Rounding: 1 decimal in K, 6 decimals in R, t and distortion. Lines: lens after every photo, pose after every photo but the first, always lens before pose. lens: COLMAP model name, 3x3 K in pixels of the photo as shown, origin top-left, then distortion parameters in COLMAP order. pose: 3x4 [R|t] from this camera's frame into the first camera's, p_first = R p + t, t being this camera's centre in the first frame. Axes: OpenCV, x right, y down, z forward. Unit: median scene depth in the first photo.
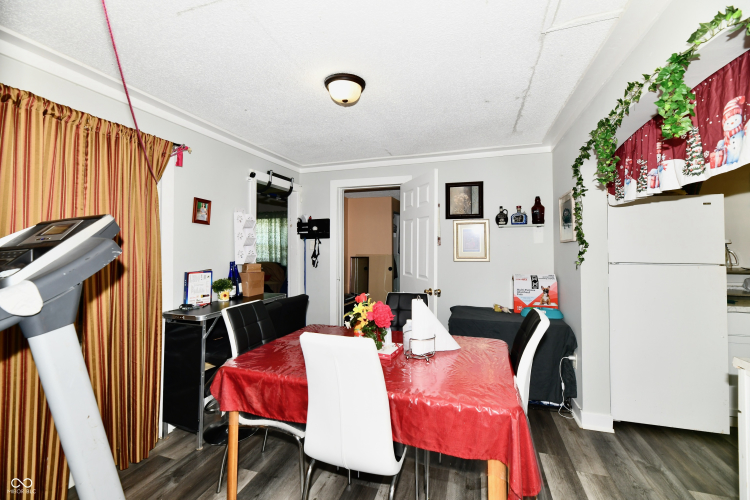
lens RADIAL K [[308.5, 0, 376.5], [0, 308.5, 244.9], [0, 0, 1]] dist [-0.004649, -0.002228]
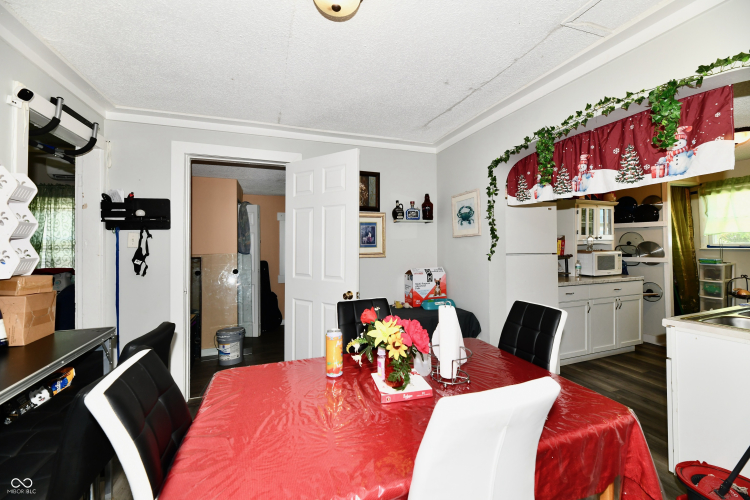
lens RADIAL K [[308.5, 0, 378.8], [0, 308.5, 241.9], [0, 0, 1]] dist [-0.004649, -0.002228]
pose [[0.786613, -0.000007, 0.617447, -0.280771], [0.002804, 0.999990, -0.003561, 0.011520], [-0.617440, 0.004532, 0.786605, 0.297918]]
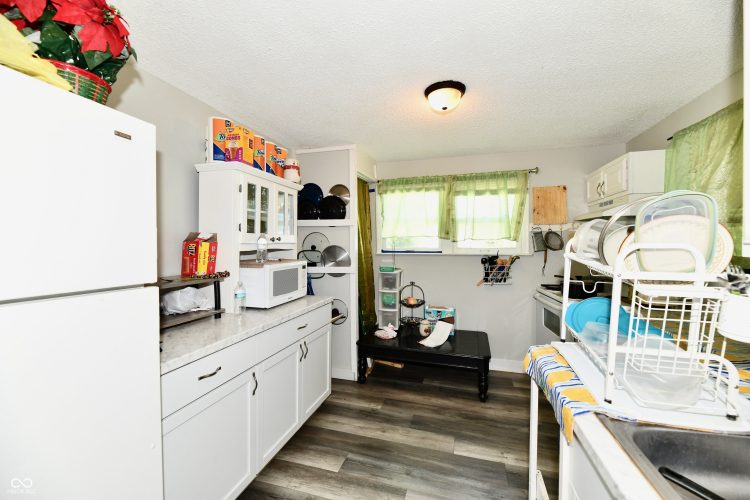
lens RADIAL K [[308.5, 0, 382.3], [0, 308.5, 248.1], [0, 0, 1]] dist [-0.004649, -0.002228]
pose [[-0.026709, -0.010704, 0.999586, 0.521680], [-0.004225, 0.999935, 0.010595, 0.004423], [-0.999634, -0.003940, -0.026752, 0.513470]]
